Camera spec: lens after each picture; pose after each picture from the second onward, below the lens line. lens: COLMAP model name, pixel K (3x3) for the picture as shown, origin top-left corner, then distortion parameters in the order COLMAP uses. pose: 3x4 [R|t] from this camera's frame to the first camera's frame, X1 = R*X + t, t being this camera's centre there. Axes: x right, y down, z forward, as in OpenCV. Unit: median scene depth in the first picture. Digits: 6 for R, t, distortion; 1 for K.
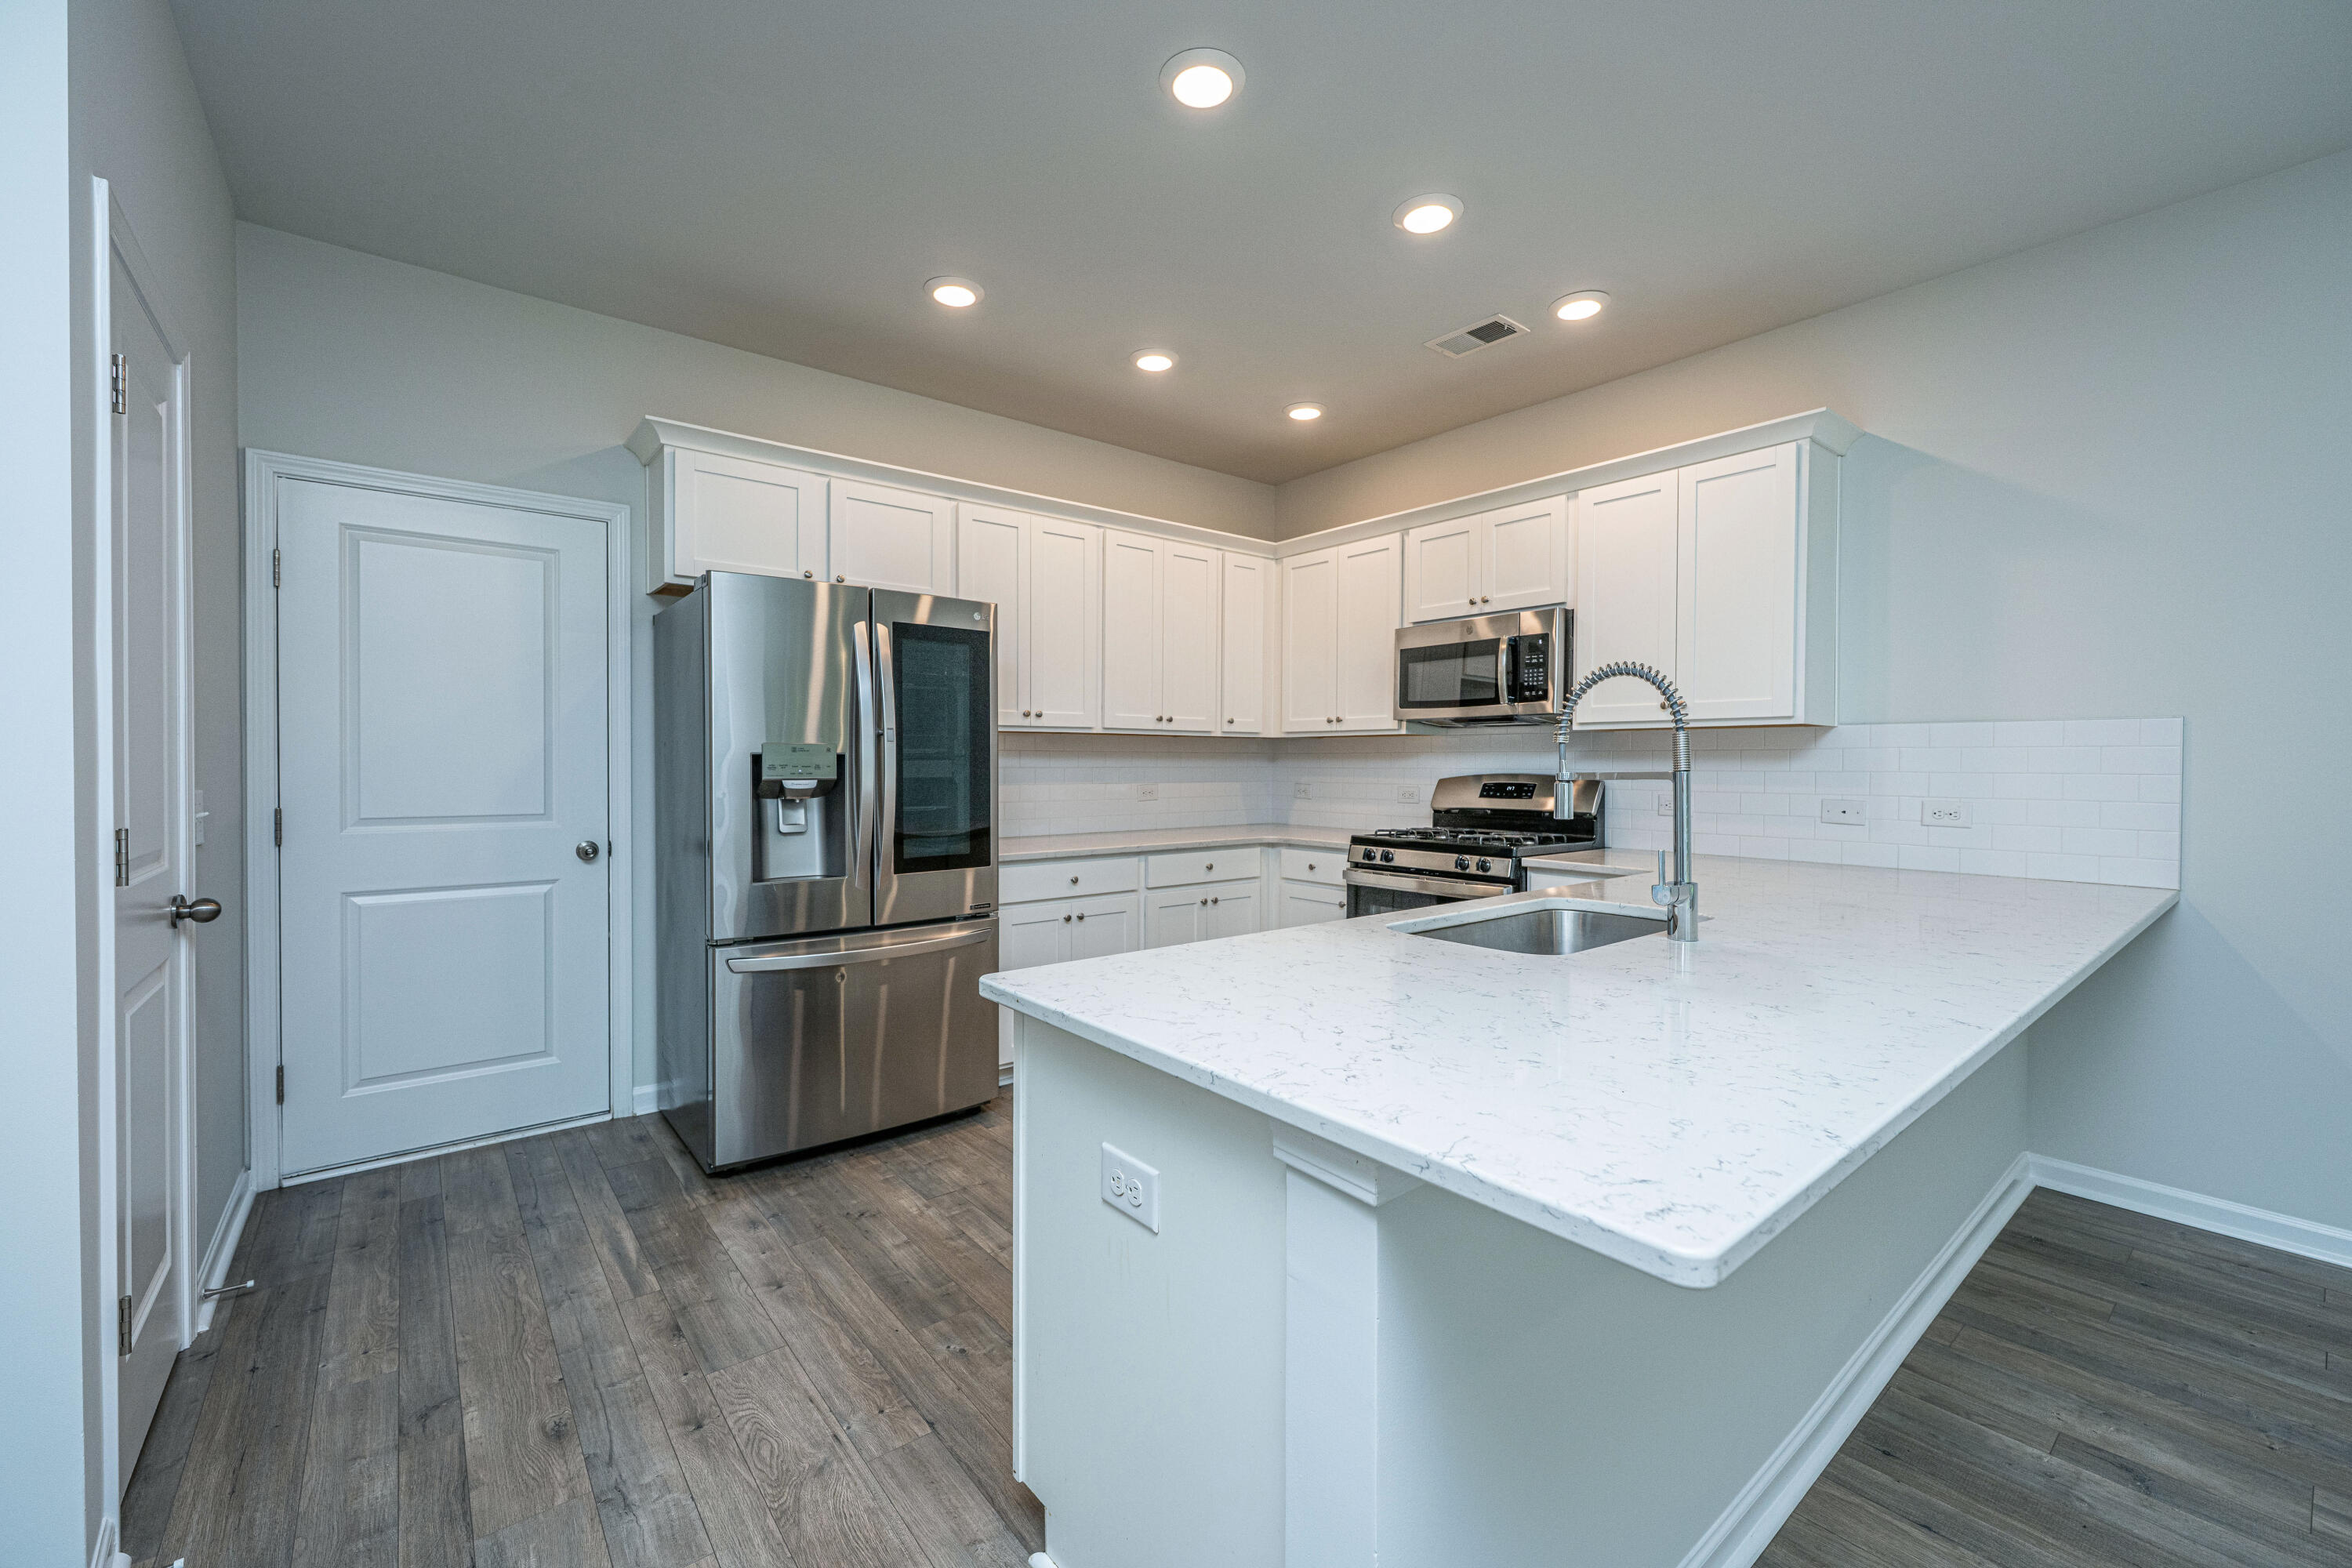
lens RADIAL K [[957.0, 0, 1177.1], [0, 957.0, 769.3], [0, 0, 1]] dist [0.000208, -0.000014]
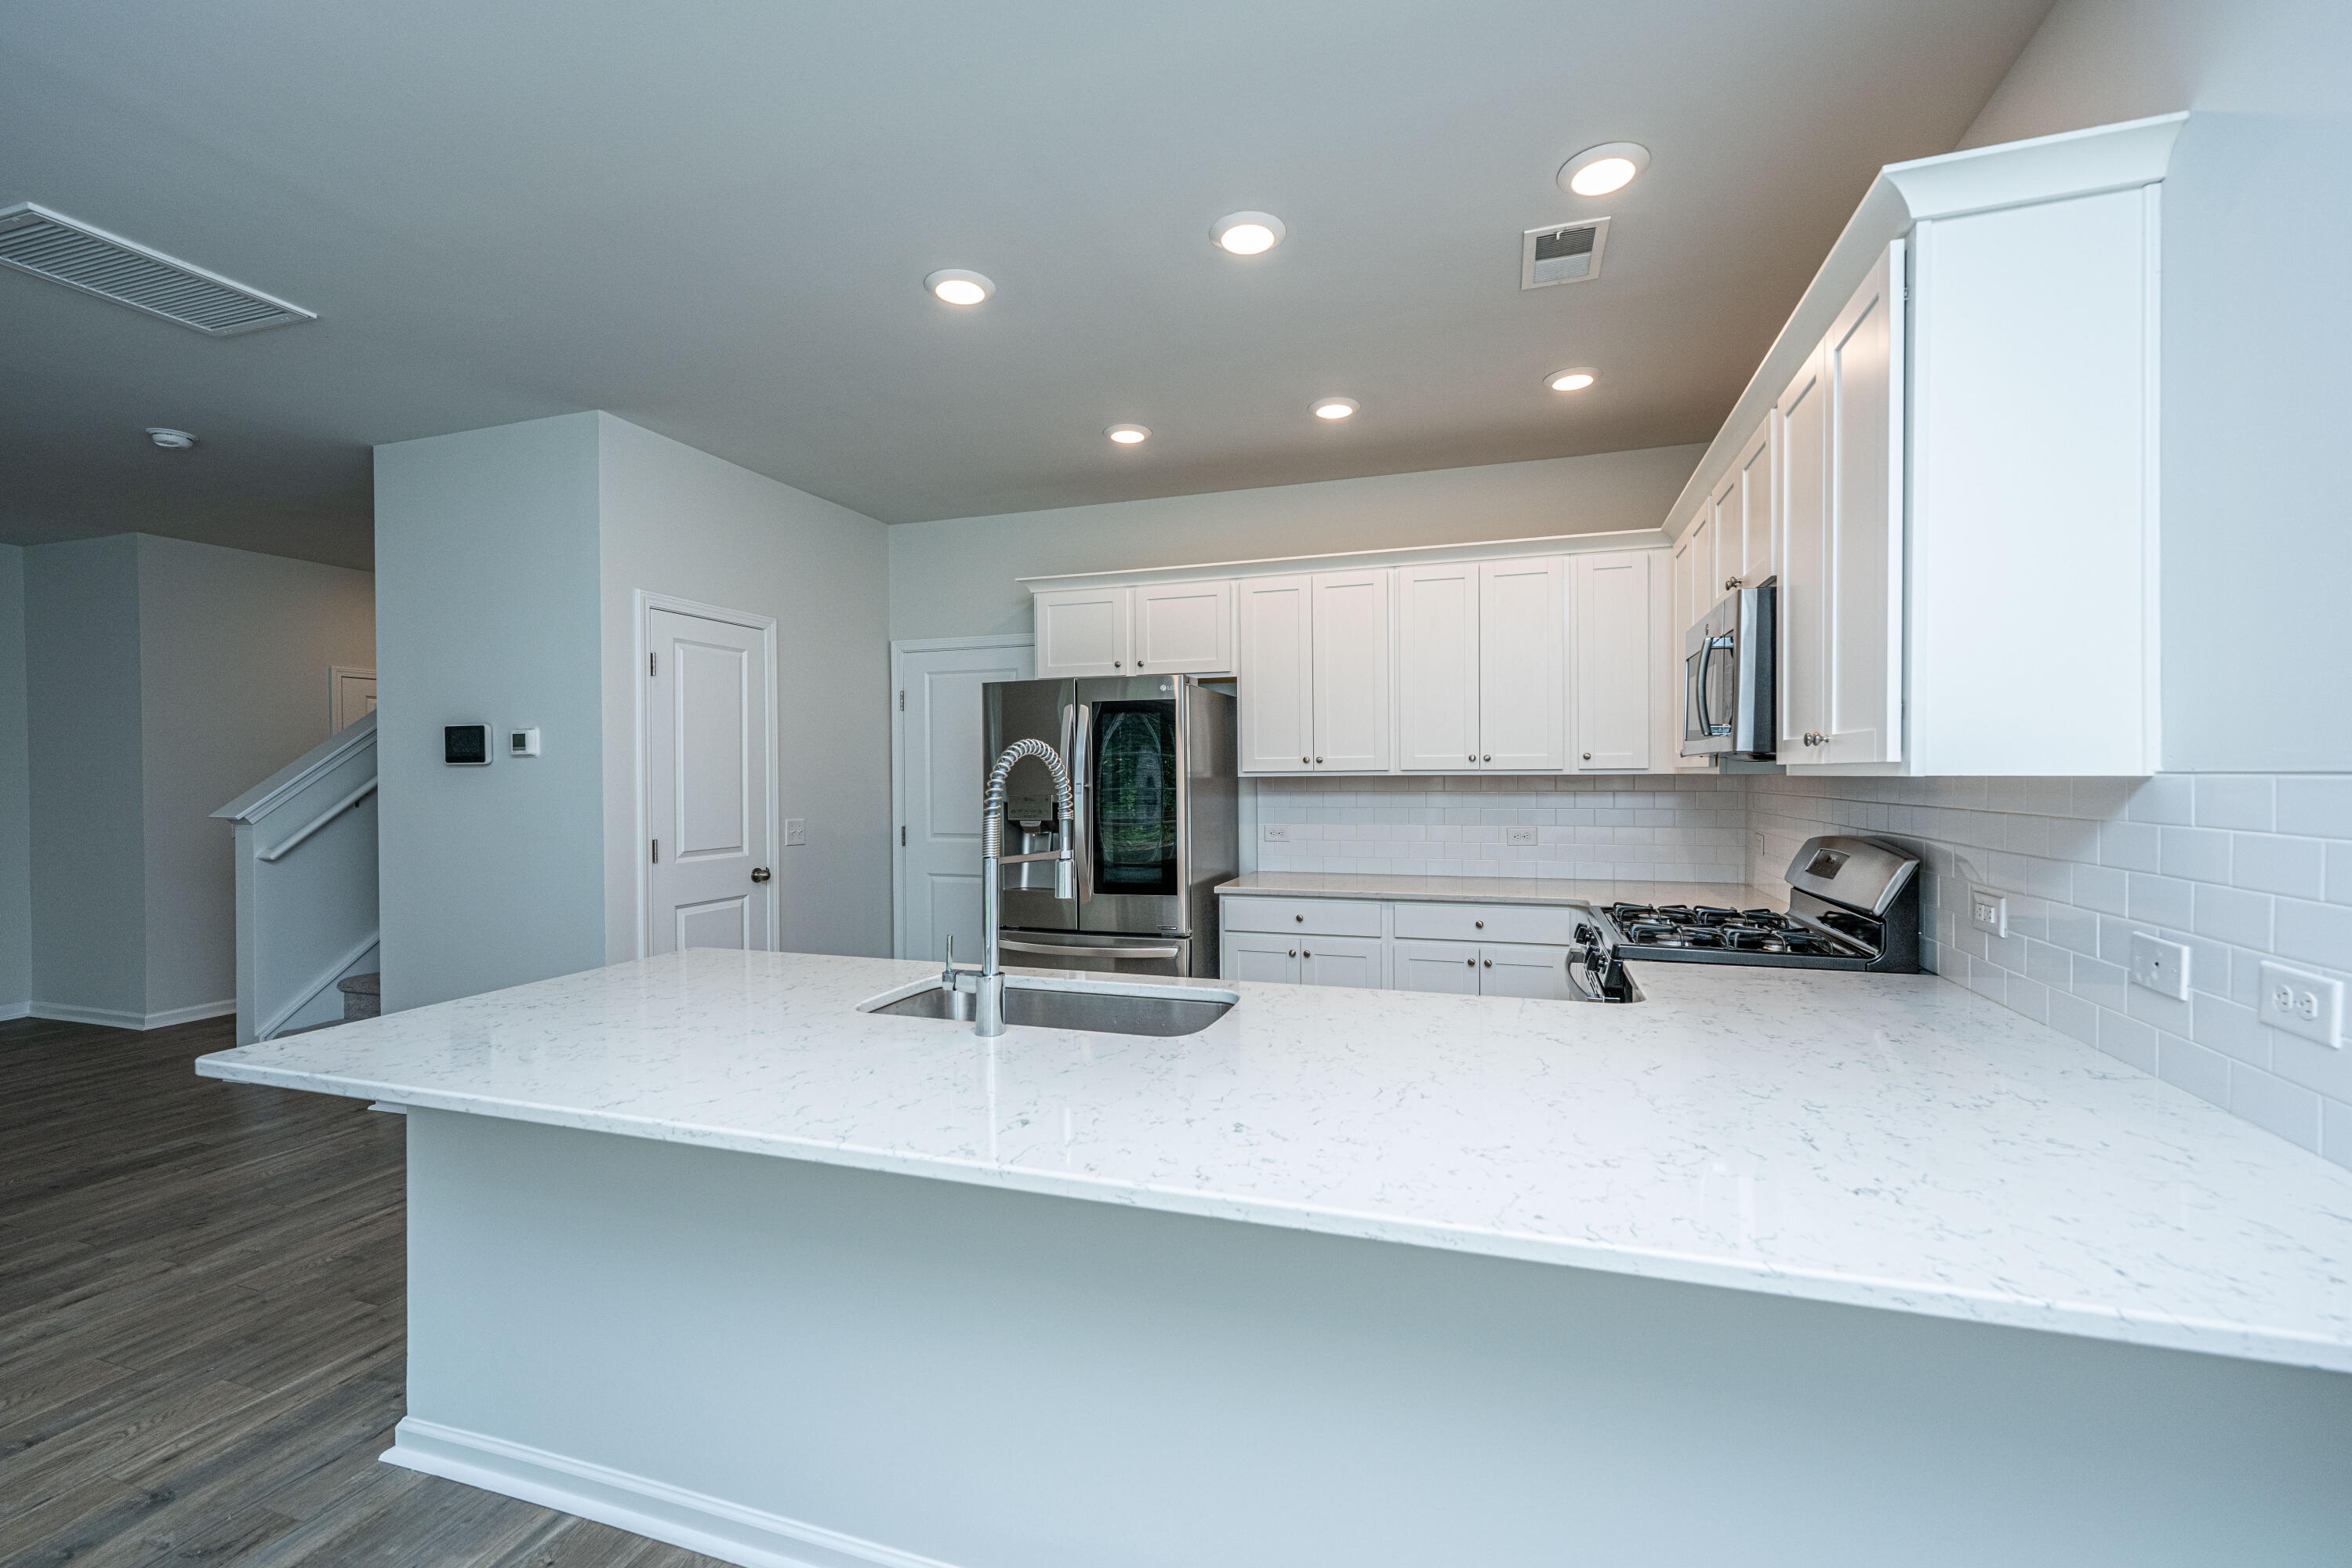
lens RADIAL K [[957.0, 0, 1177.1], [0, 957.0, 769.3], [0, 0, 1]] dist [0.000208, -0.000014]
pose [[0.535544, -0.015824, -0.844359, 0.640803], [-0.000815, 0.999814, -0.019254, -0.025383], [0.844507, 0.011000, 0.535432, 0.282096]]
